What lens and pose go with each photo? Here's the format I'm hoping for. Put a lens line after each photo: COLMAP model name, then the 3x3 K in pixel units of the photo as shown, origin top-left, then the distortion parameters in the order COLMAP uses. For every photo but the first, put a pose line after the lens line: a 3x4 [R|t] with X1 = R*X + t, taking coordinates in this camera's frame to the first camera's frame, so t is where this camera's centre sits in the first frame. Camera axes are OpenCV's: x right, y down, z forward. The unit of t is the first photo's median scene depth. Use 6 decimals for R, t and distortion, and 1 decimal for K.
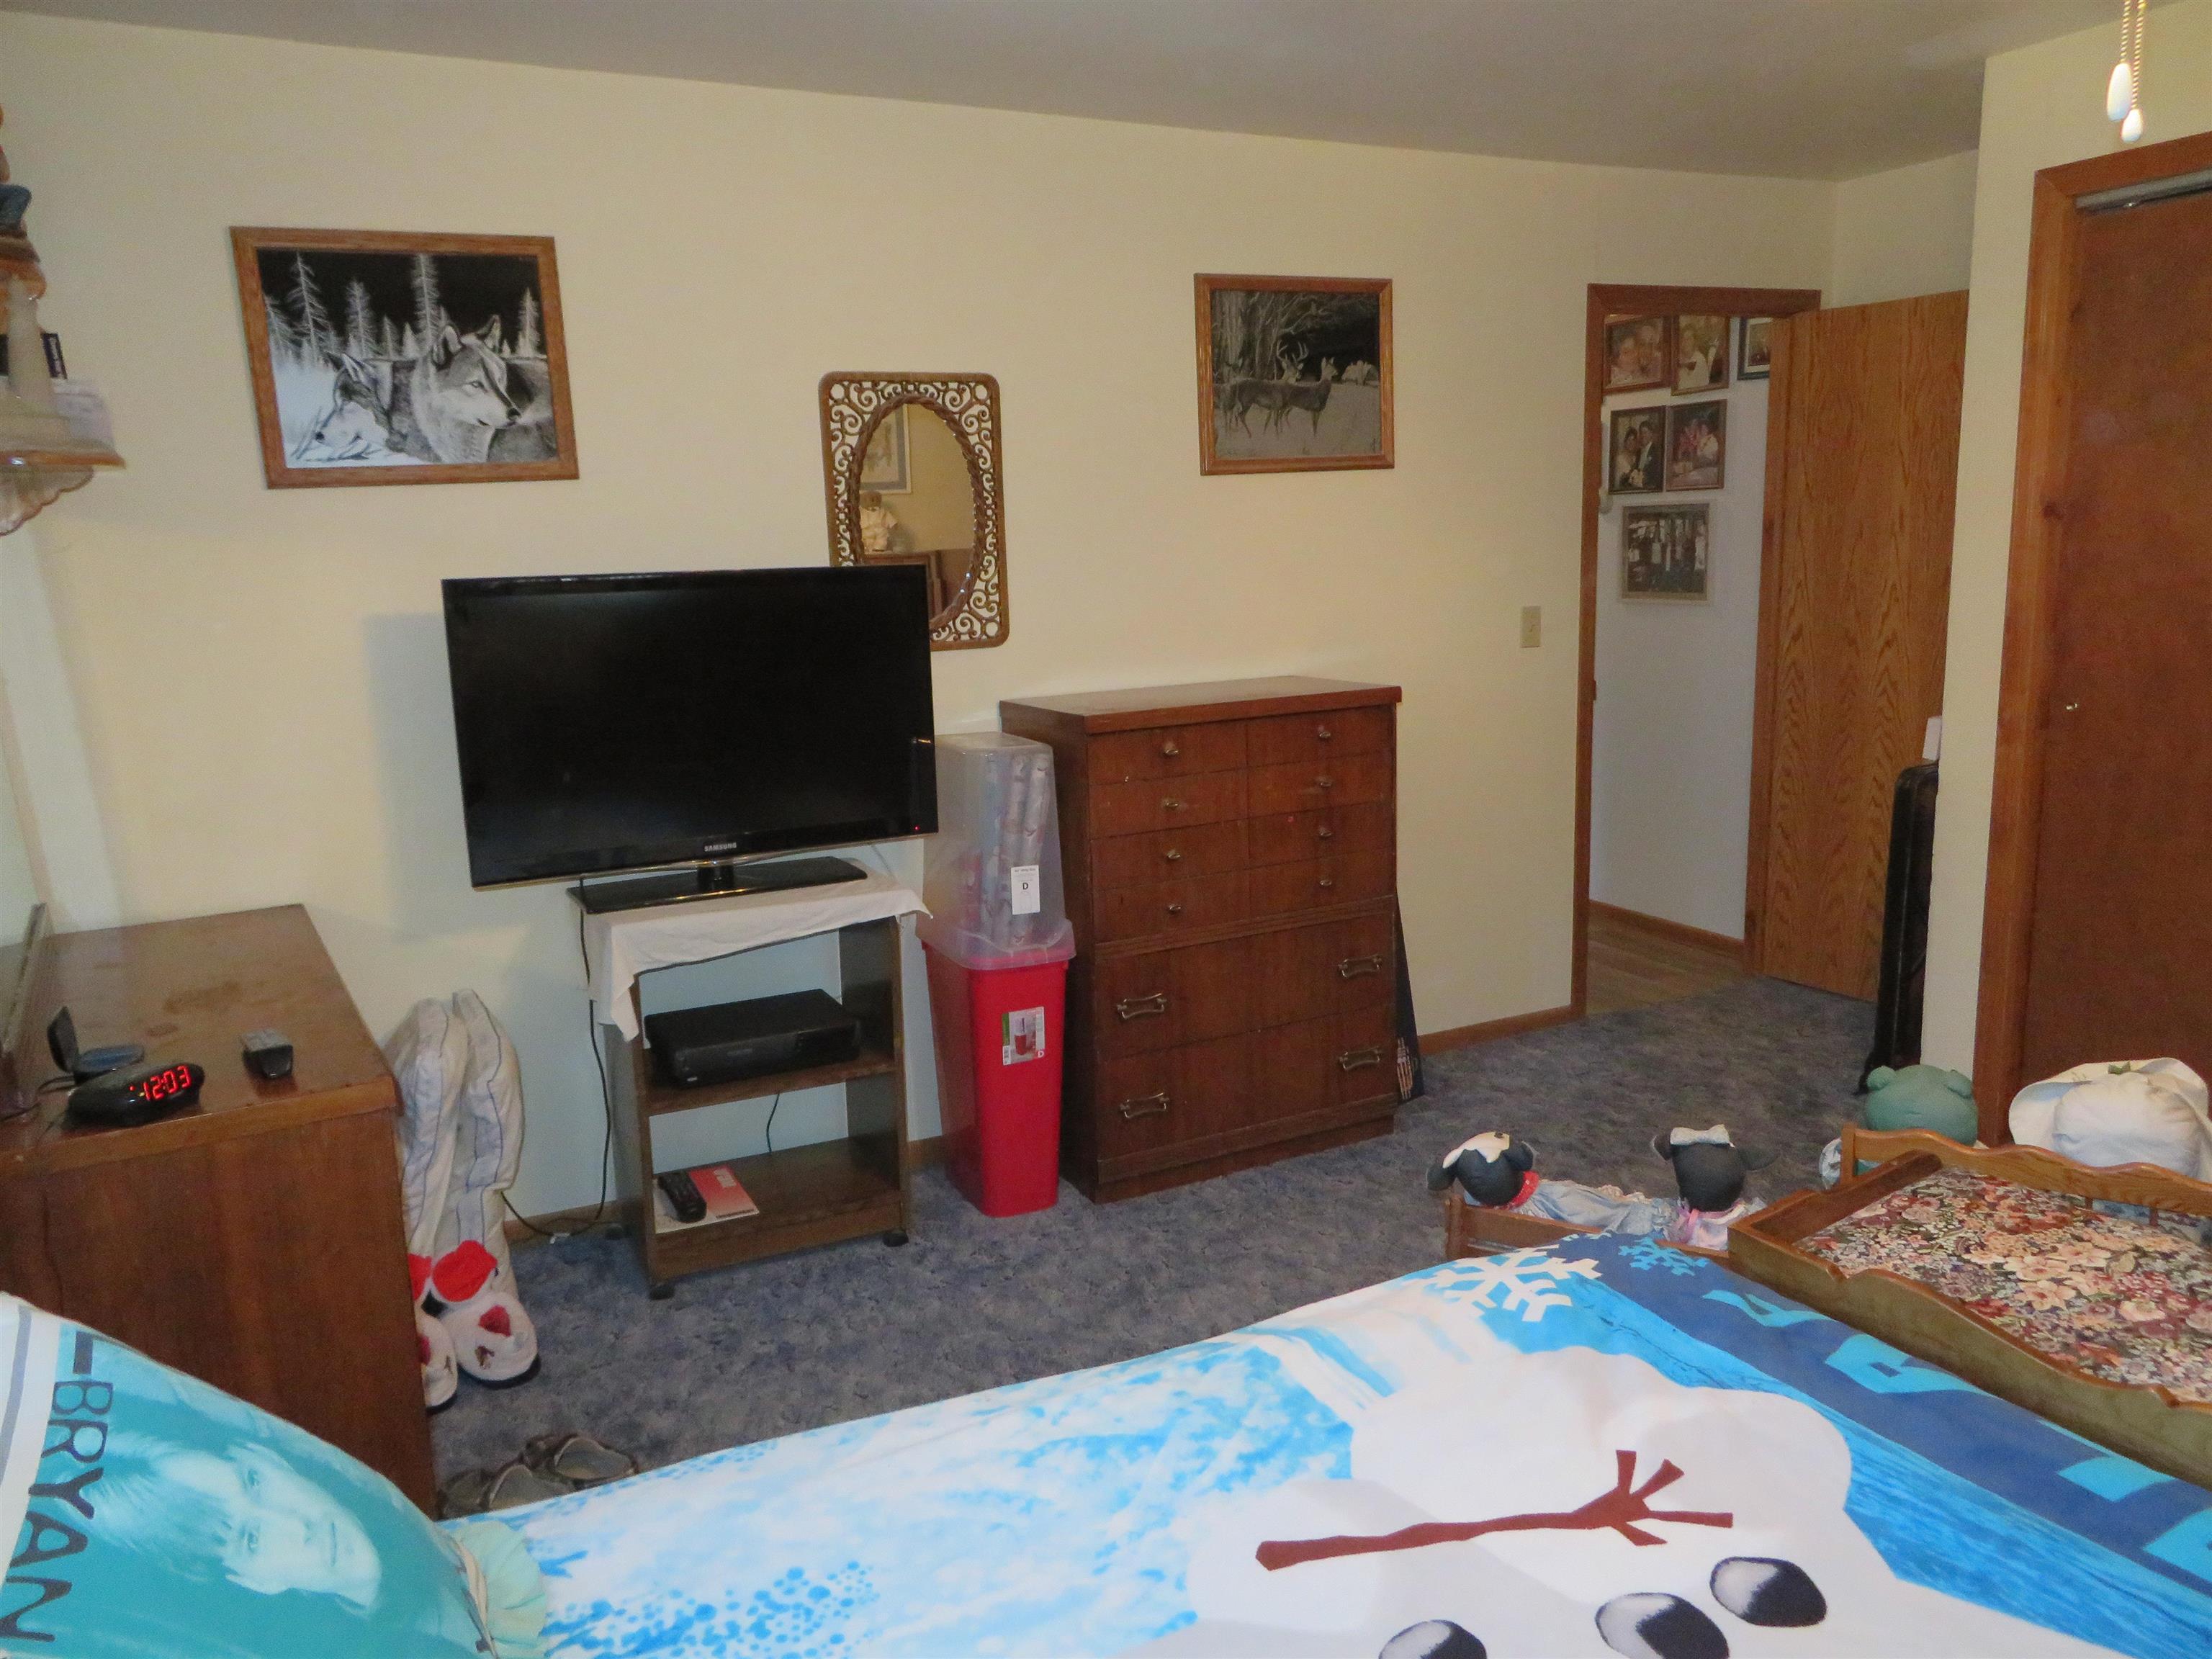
lens RADIAL K [[1585.4, 0, 1108.4], [0, 1585.4, 834.9], [0, 0, 1]] dist [-0.011498, 0.007052]
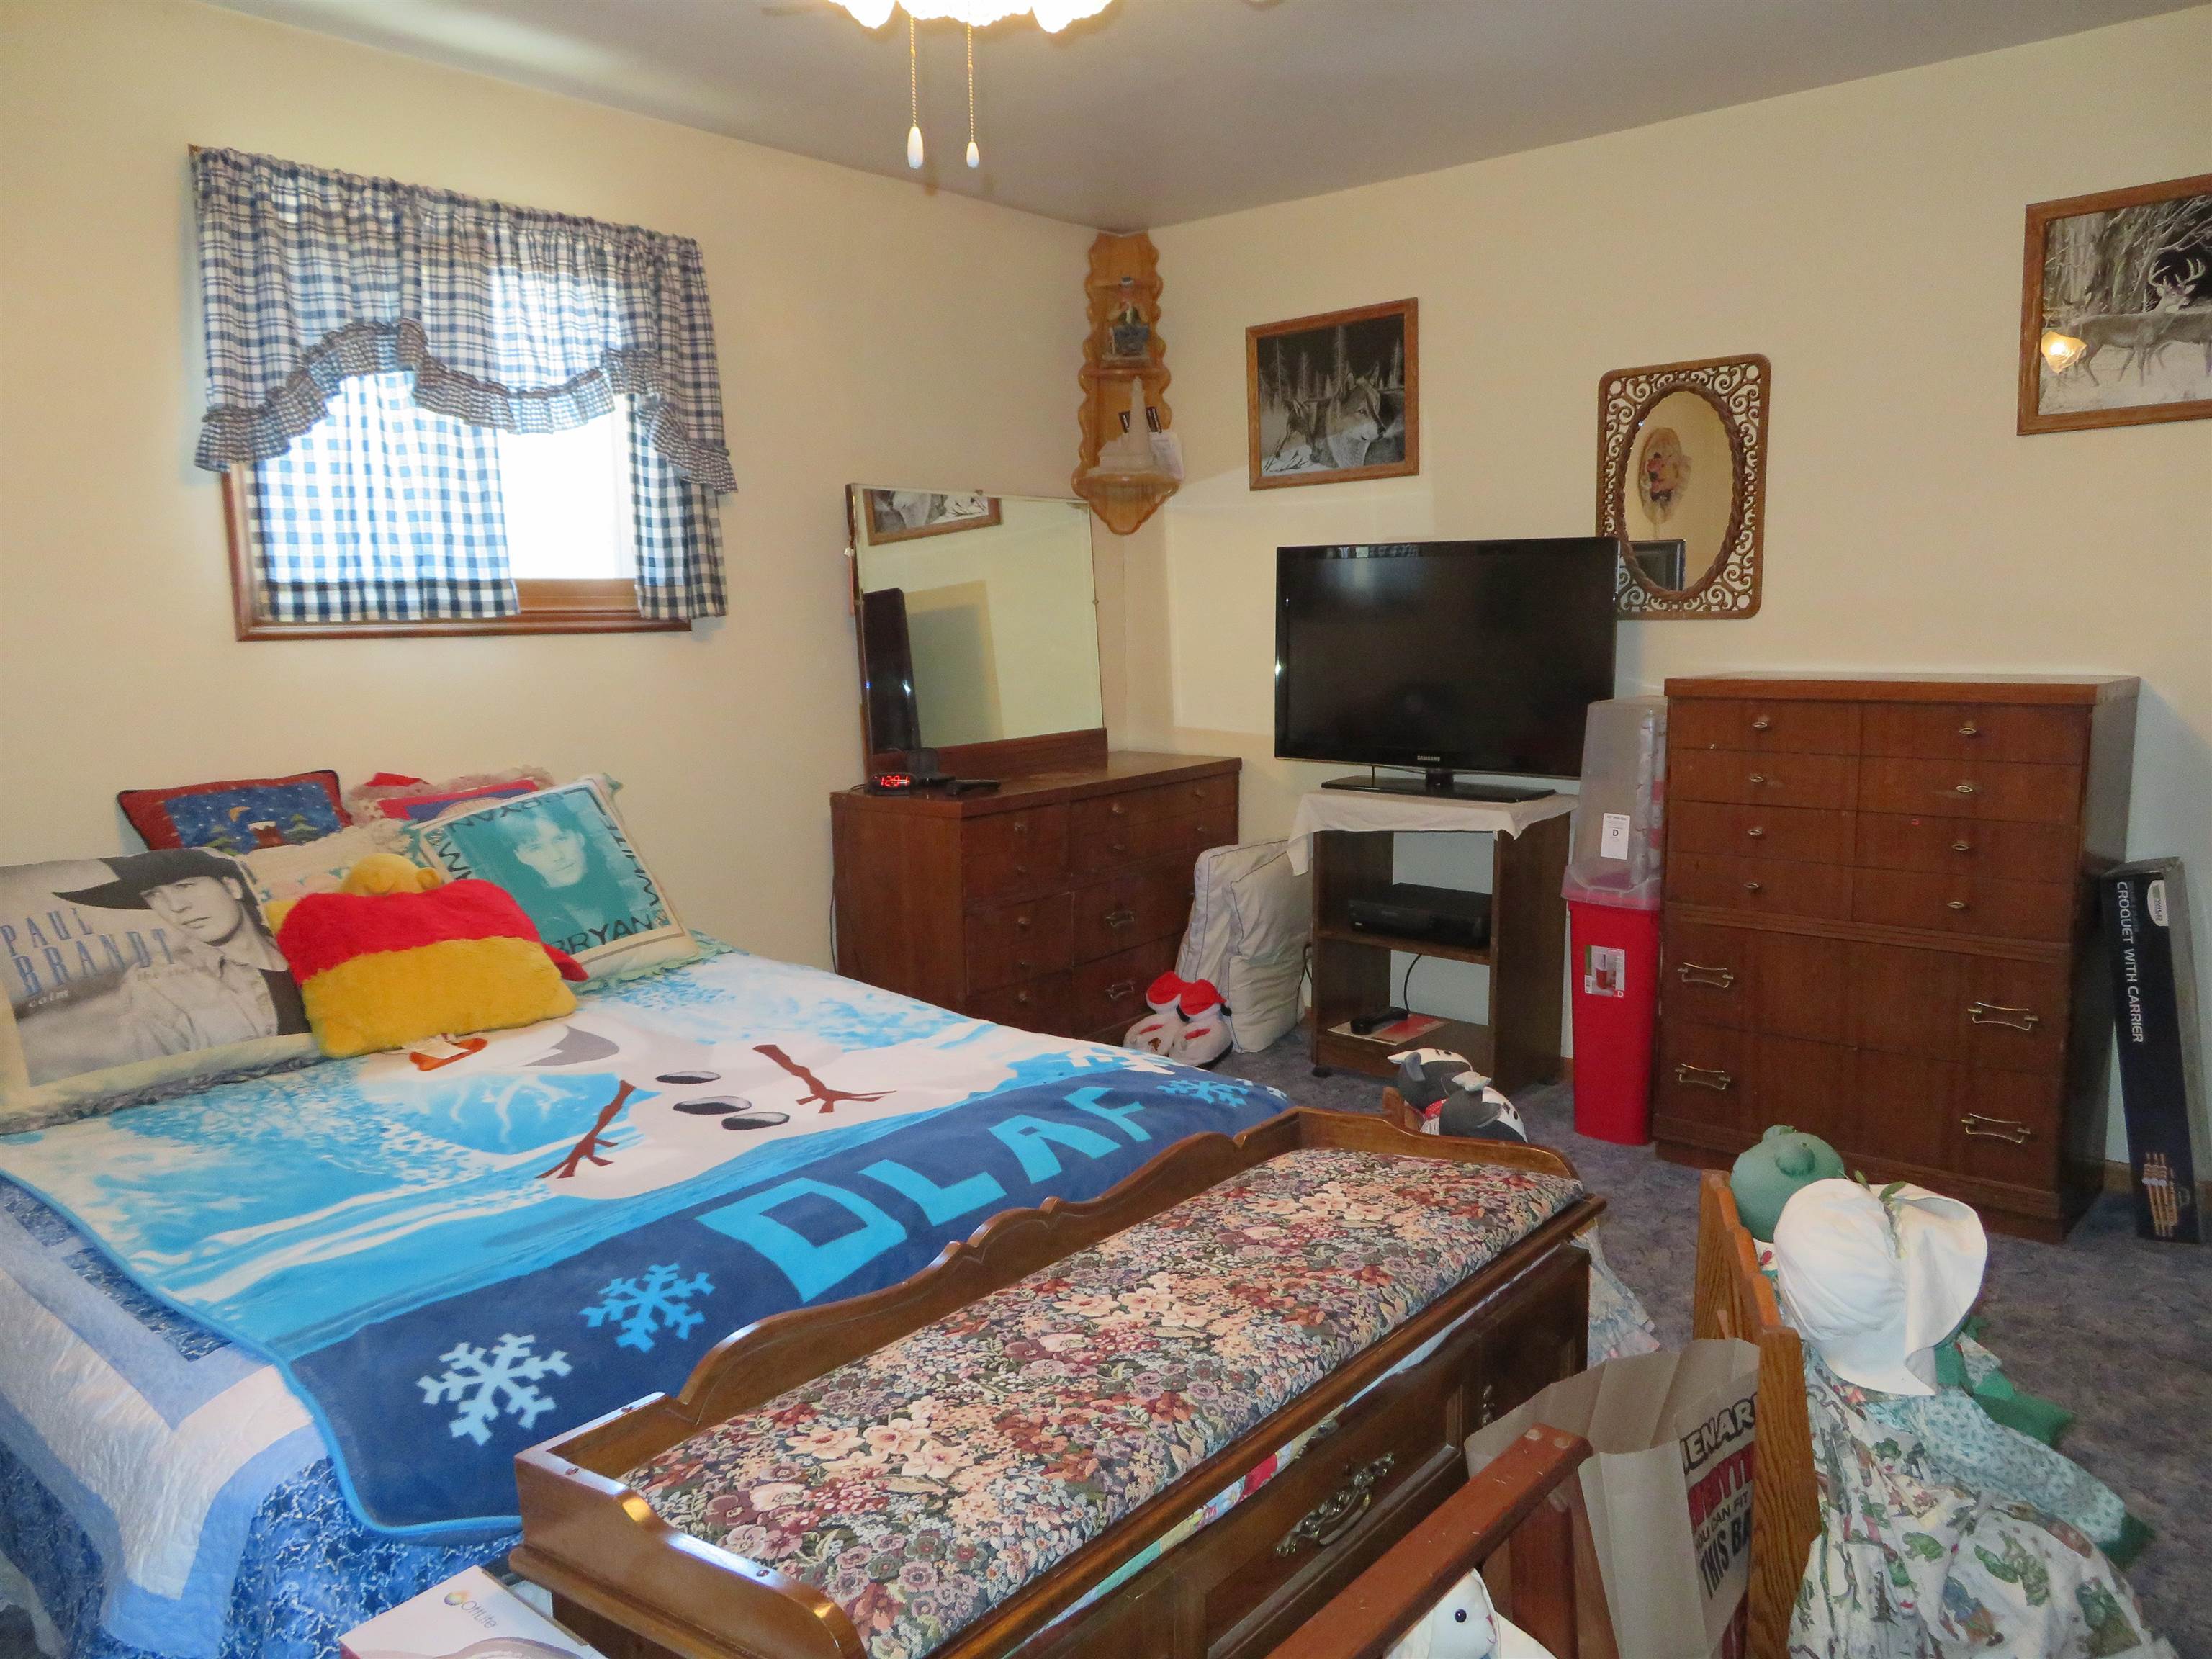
lens RADIAL K [[1585.4, 0, 1113.5], [0, 1585.4, 834.7], [0, 0, 1]] dist [-0.011498, 0.007052]
pose [[0.373320, 0.157991, -0.914150, 0.789885], [-0.168939, 0.980493, 0.100465, -0.016611], [0.912191, 0.116930, 0.392729, 0.257483]]
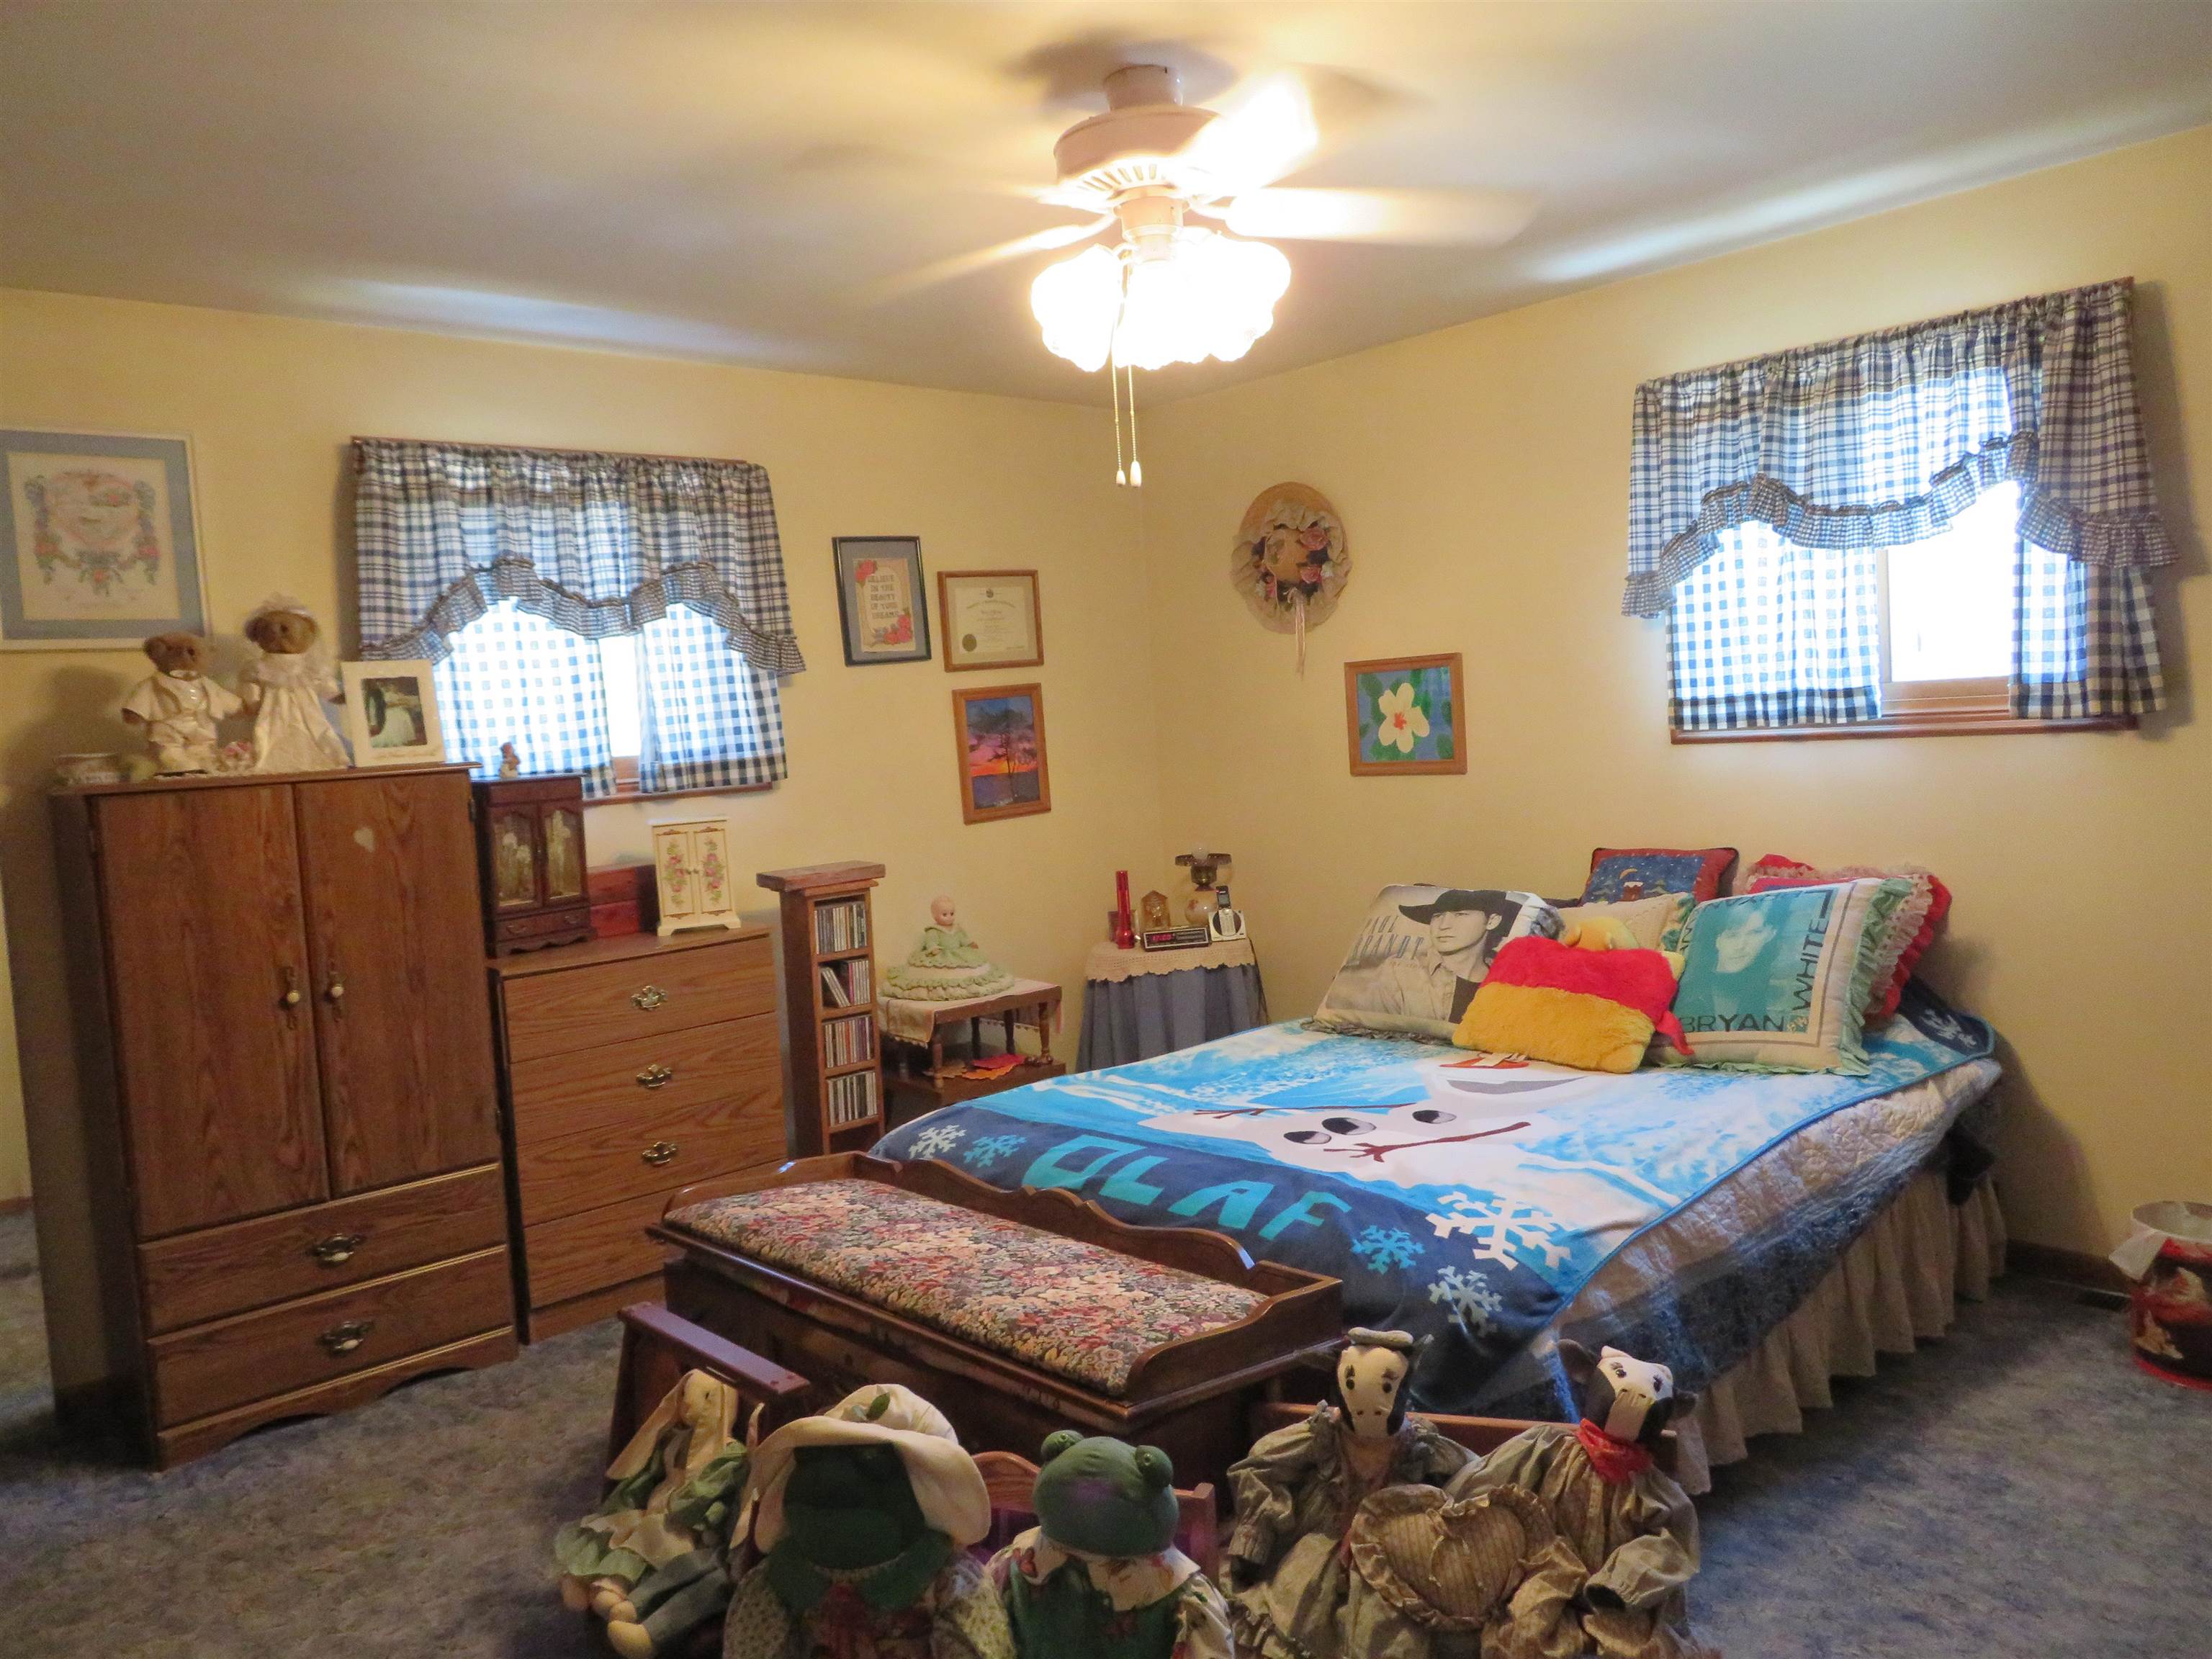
lens RADIAL K [[1585.4, 0, 1107.7], [0, 1585.4, 823.4], [0, 0, 1]] dist [-0.011498, 0.007052]
pose [[-0.960667, 0.112688, -0.253811, 0.475568], [0.047163, 0.966896, 0.250775, -0.209498], [0.273668, 0.228941, -0.934180, 1.147915]]
